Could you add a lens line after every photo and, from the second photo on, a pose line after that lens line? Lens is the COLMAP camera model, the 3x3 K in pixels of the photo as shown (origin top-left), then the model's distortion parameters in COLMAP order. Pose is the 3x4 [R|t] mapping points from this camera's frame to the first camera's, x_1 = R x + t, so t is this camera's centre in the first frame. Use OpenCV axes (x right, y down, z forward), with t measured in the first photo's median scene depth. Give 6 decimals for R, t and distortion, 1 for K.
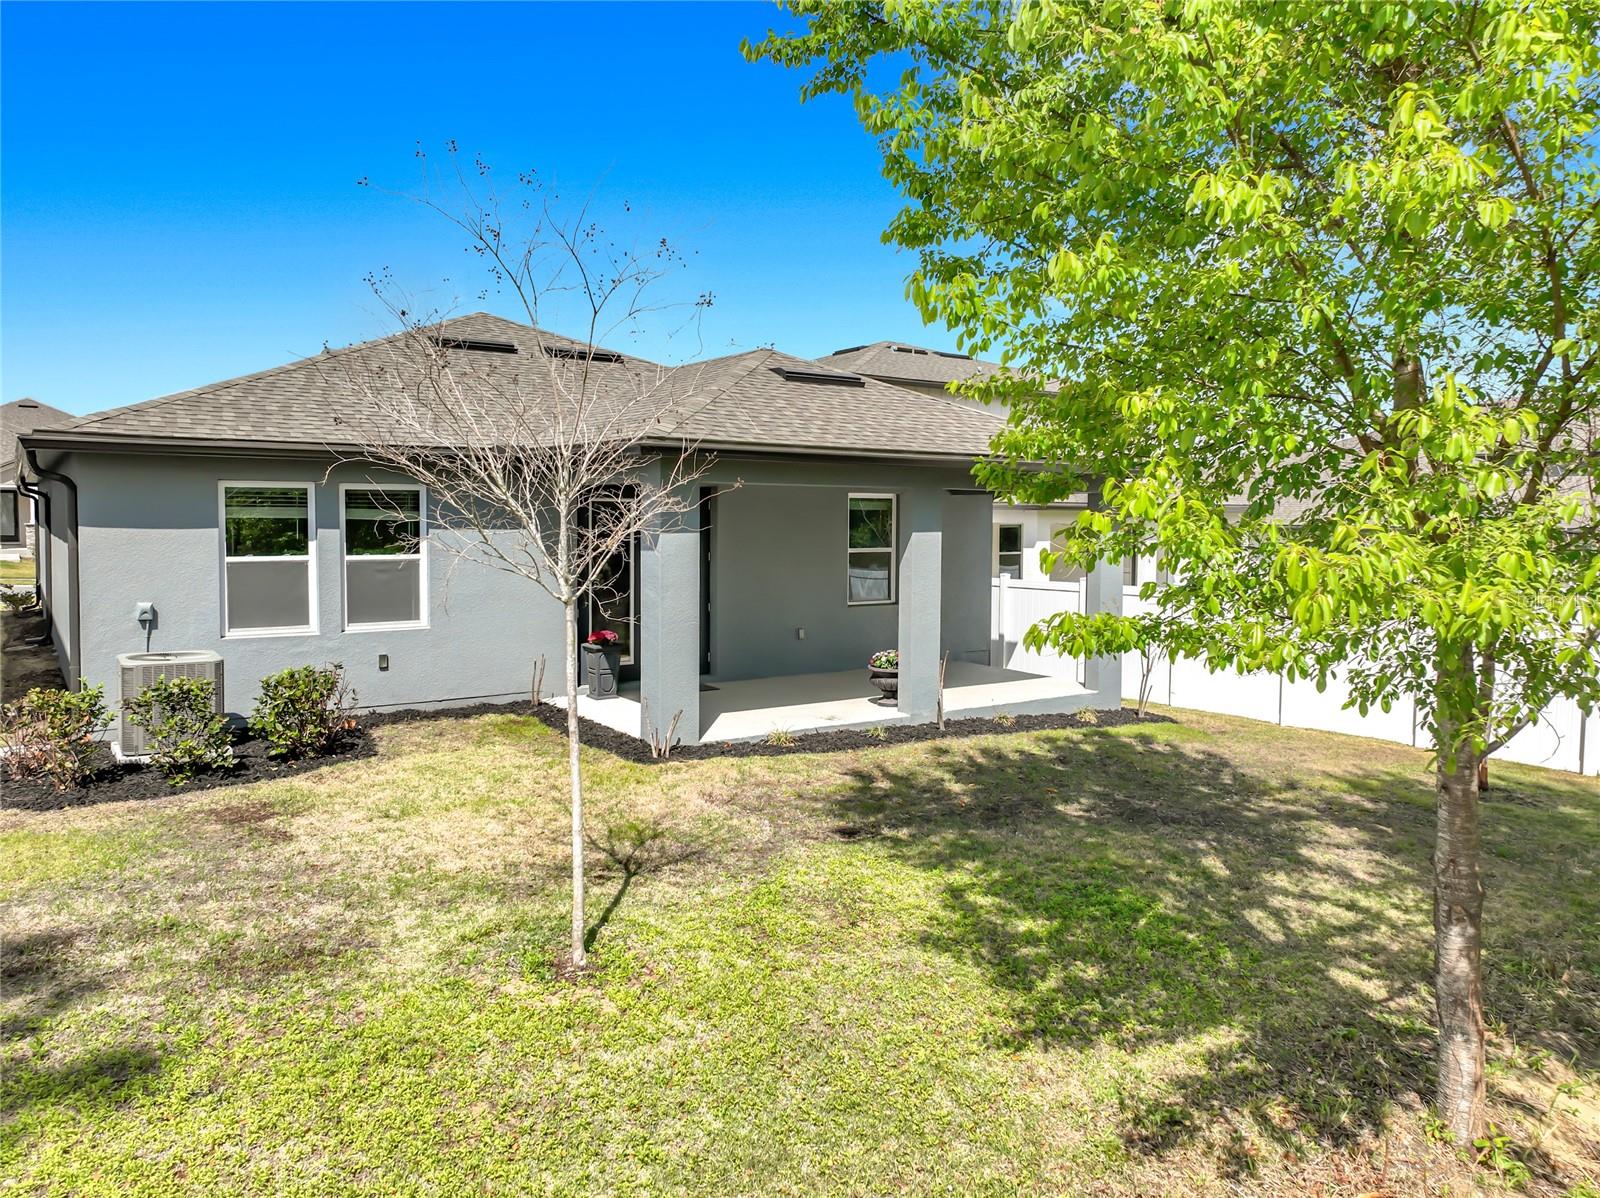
lens RADIAL K [[1077.8, 0, 800.0], [0, 1077.8, 599.0], [0, 0, 1]] dist [0.001918, 0.002829]
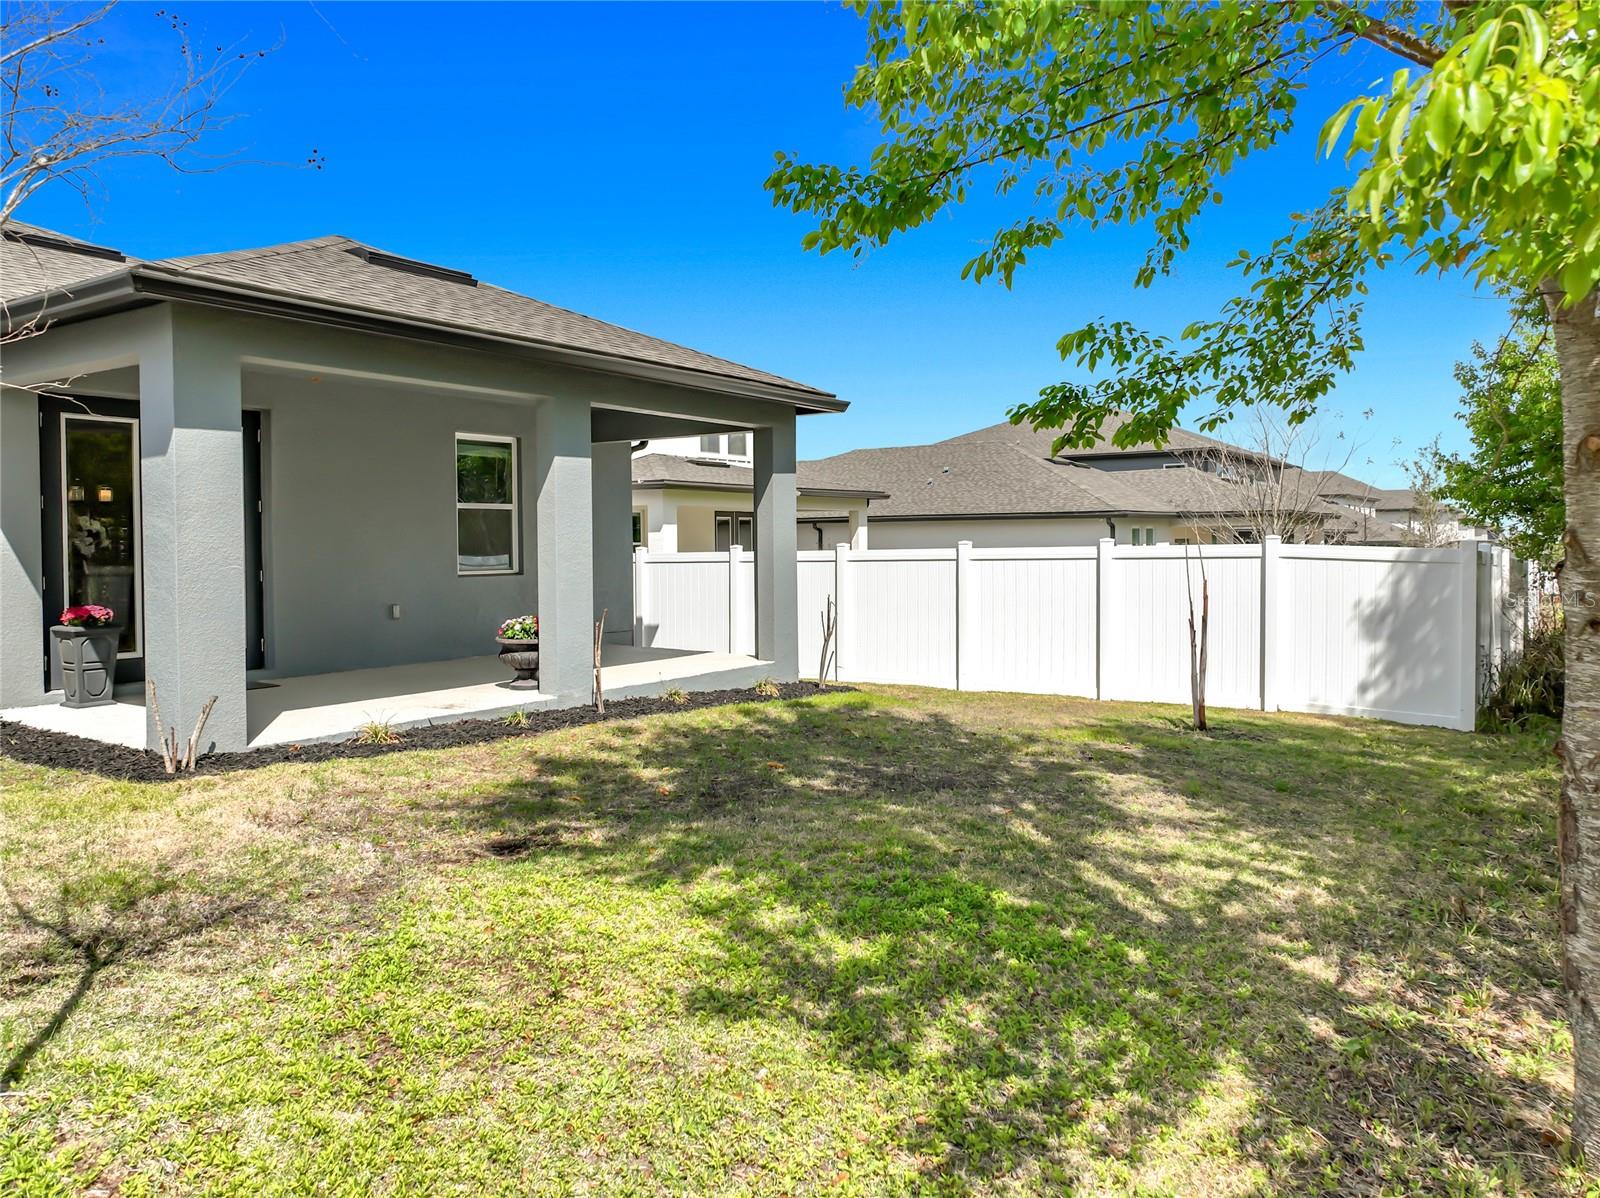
lens RADIAL K [[1077.8, 0, 800.0], [0, 1077.8, 599.0], [0, 0, 1]] dist [0.001918, 0.002829]
pose [[0.929515, -0.025714, 0.367886, -0.027649], [0.035008, 0.999214, -0.018612, 0.095535], [-0.367118, 0.030179, 0.929685, 0.366703]]
